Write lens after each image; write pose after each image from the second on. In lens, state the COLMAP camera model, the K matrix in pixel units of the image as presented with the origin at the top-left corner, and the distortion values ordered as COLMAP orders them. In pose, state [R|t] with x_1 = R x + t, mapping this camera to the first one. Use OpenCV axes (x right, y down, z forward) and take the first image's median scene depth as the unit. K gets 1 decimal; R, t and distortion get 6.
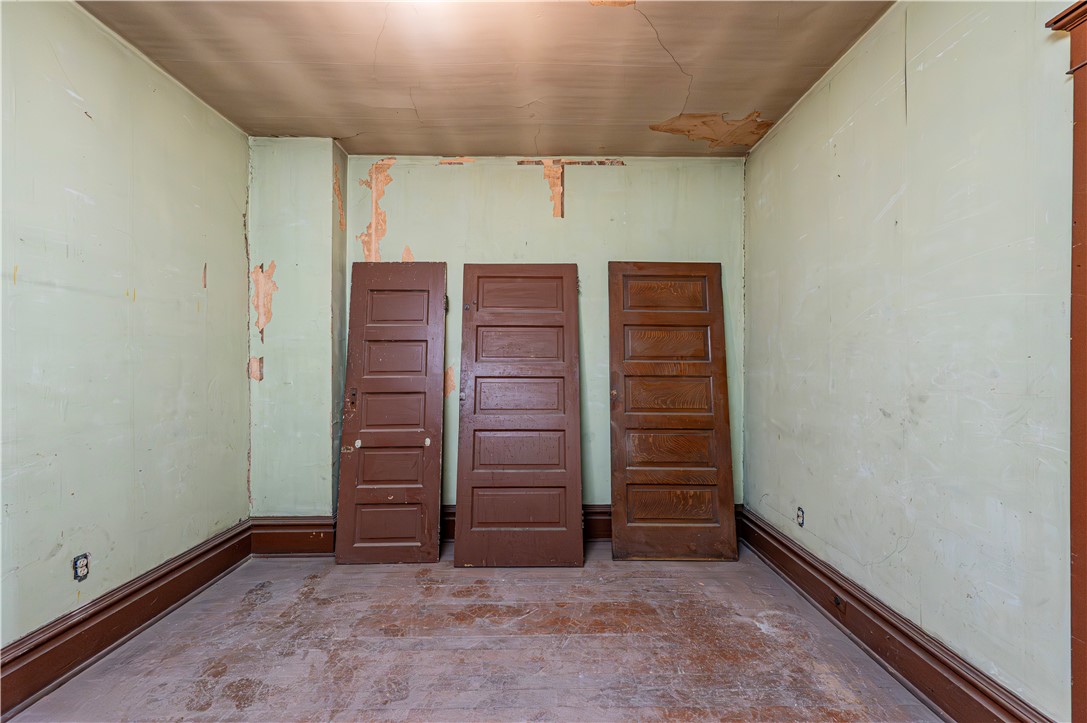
lens RADIAL K [[437.4, 0, 544.3], [0, 437.4, 369.2], [0, 0, 1]] dist [0.000055, 0.000112]
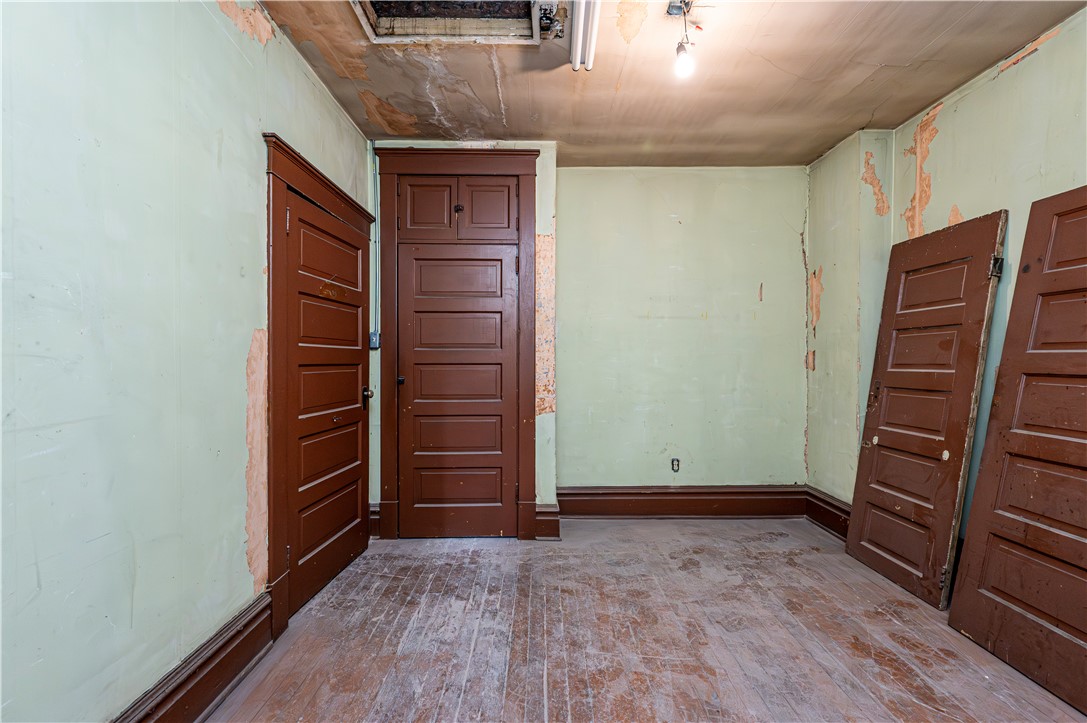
lens RADIAL K [[437.4, 0, 544.3], [0, 437.4, 369.2], [0, 0, 1]] dist [0.000055, 0.000112]
pose [[-0.016732, 0.023939, -0.999573, 0.540386], [-0.009027, 0.999669, 0.024092, 0.000140], [0.999819, 0.009426, -0.016510, 0.305559]]
